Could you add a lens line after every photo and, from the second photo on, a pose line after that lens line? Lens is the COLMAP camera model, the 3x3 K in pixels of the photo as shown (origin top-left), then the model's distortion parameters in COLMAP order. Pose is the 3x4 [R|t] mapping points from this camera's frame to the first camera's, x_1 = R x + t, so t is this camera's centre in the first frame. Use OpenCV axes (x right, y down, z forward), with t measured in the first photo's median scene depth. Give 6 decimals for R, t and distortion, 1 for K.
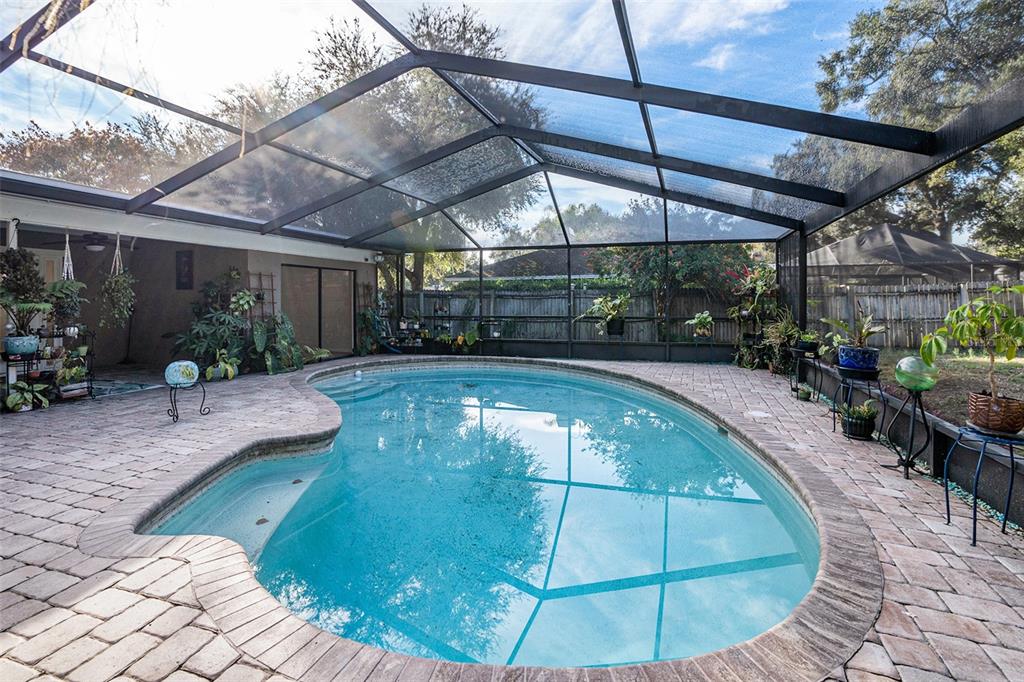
lens RADIAL K [[513.2, 0, 510.6], [0, 513.2, 329.3], [0, 0, 1]] dist [-0.043976, 0.000545]
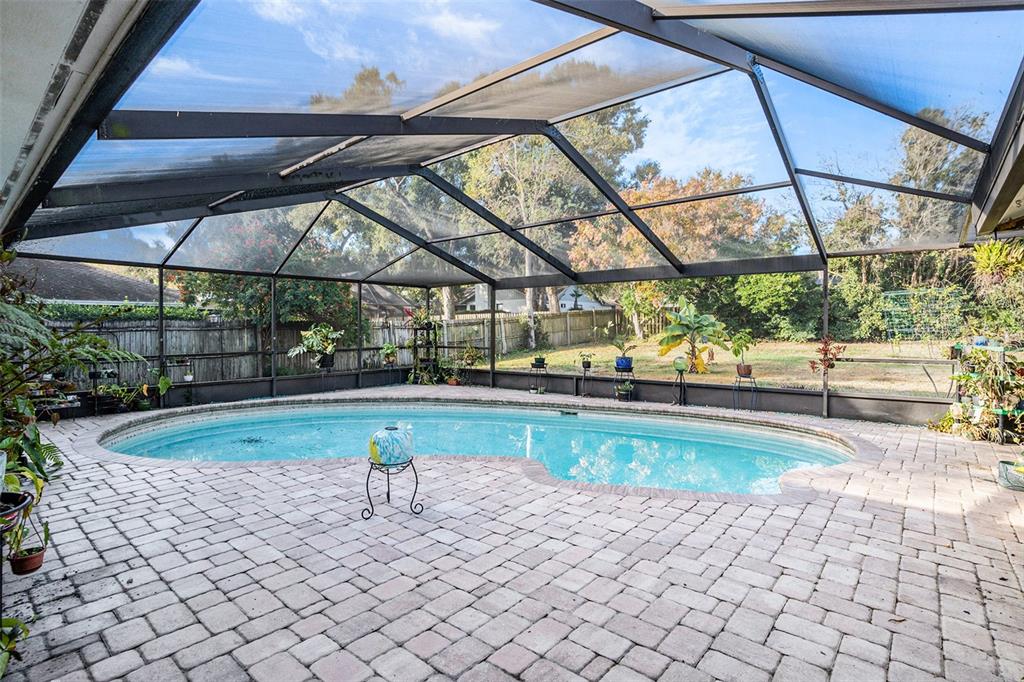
lens RADIAL K [[513.2, 0, 510.6], [0, 513.2, 329.3], [0, 0, 1]] dist [-0.043976, 0.000545]
pose [[0.369335, 0.004475, 0.929285, -0.601506], [0.054380, 0.998171, -0.026420, -0.017515], [-0.927704, 0.060292, 0.368416, 0.282282]]
